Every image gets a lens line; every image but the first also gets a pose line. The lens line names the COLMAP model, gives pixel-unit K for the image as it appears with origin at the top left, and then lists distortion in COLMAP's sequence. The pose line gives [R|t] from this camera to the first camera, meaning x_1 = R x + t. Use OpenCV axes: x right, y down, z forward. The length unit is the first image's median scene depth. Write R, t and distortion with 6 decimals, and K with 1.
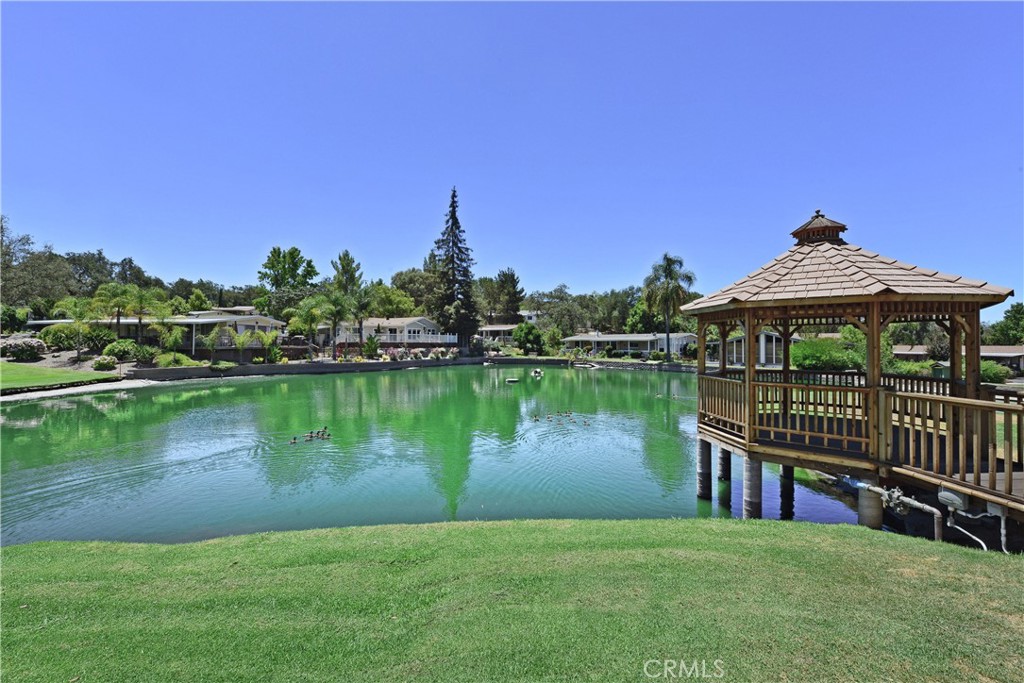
lens RADIAL K [[420.1, 0, 512.8], [0, 420.1, 337.2], [0, 0, 1]] dist [0.000410, 0.000160]
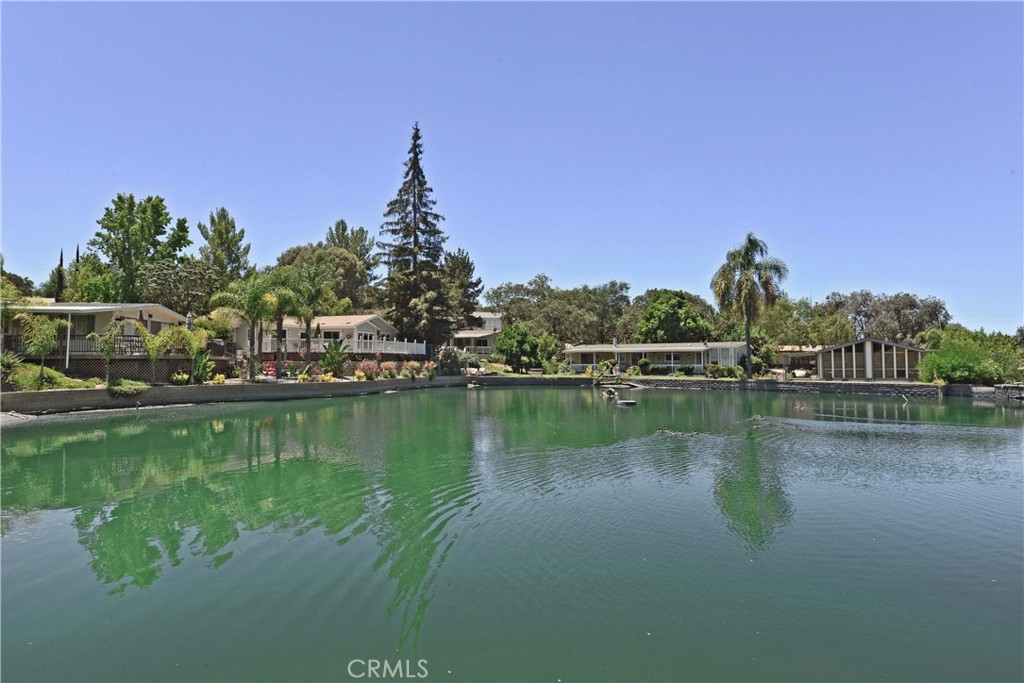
lens RADIAL K [[595.8, 0, 510.3], [0, 595.8, 339.0], [0, 0, 1]] dist [-0.003862, -0.001744]
pose [[0.970379, 0.008489, 0.241440, -0.236012], [-0.002198, 0.999651, -0.026314, 0.013388], [-0.241580, 0.025004, 0.970059, 0.049792]]
